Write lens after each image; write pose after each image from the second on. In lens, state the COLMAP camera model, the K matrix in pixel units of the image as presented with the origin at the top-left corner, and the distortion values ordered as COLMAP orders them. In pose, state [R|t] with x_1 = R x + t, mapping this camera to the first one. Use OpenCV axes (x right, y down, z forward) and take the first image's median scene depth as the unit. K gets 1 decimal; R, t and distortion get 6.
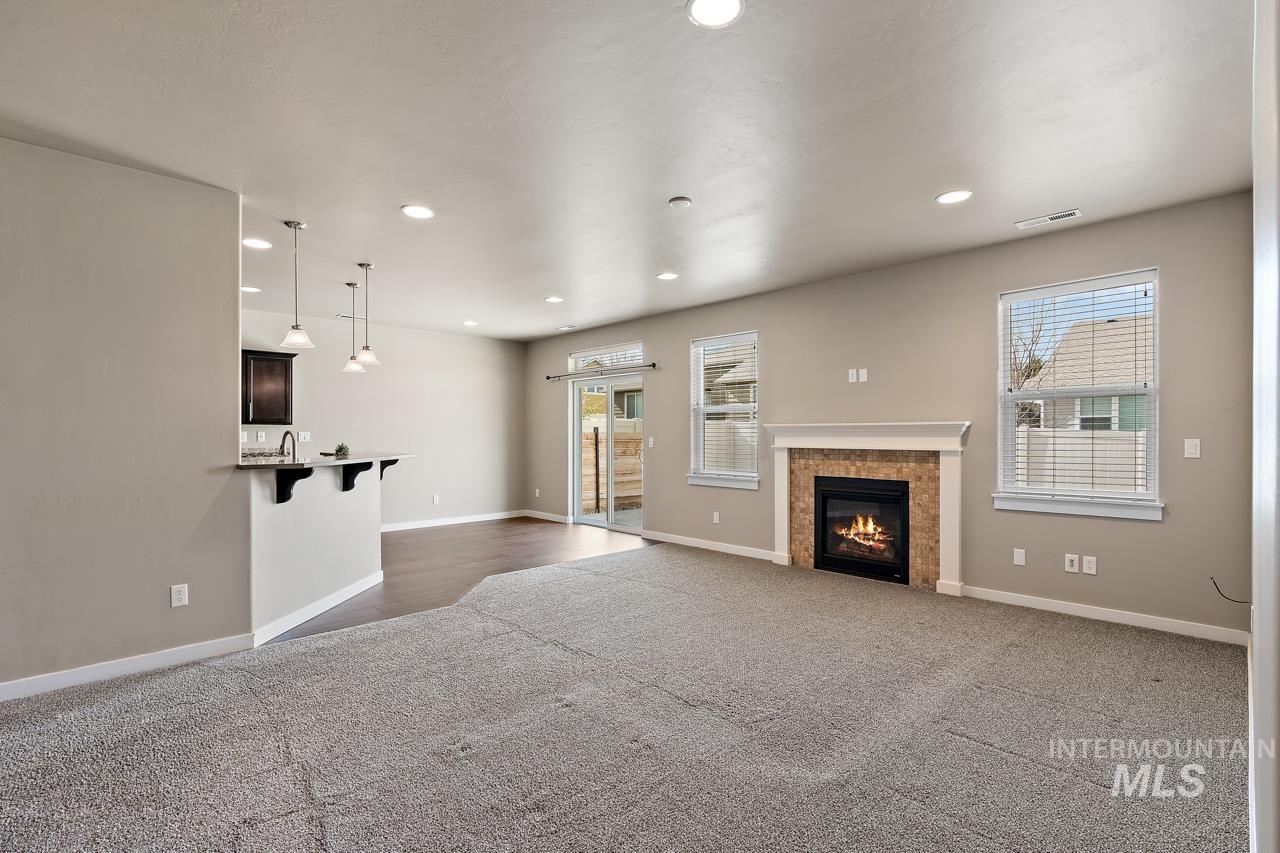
lens RADIAL K [[585.6, 0, 649.6], [0, 585.6, 437.6], [0, 0, 1]] dist [-0.000381, 0.000262]
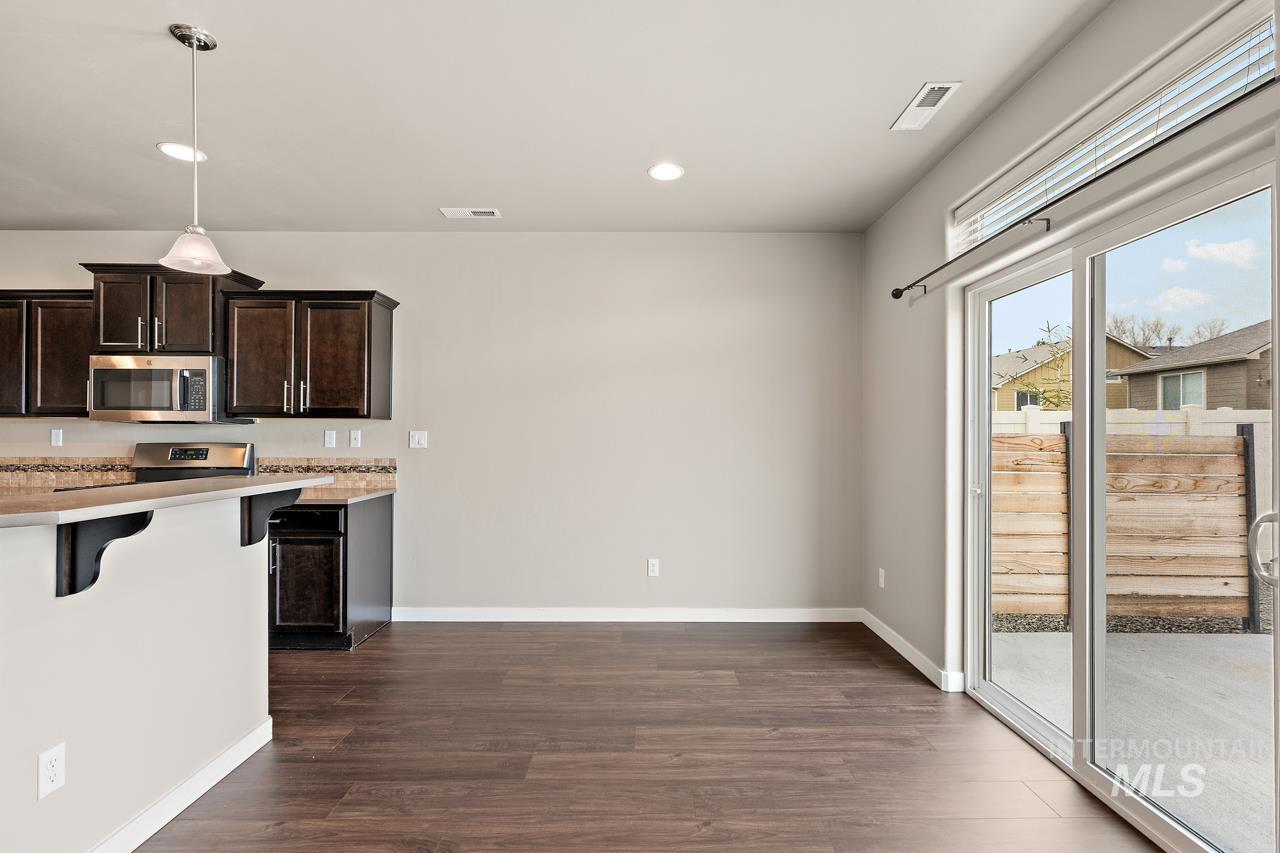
lens RADIAL K [[581.7, 0, 641.5], [0, 581.7, 434.3], [0, 0, 1]] dist [-0.002708, -0.000271]
pose [[0.718903, -0.000616, -0.695110, -0.040689], [-0.008076, 0.999925, -0.009238, -0.004045], [0.695064, 0.012255, 0.718844, 0.932306]]
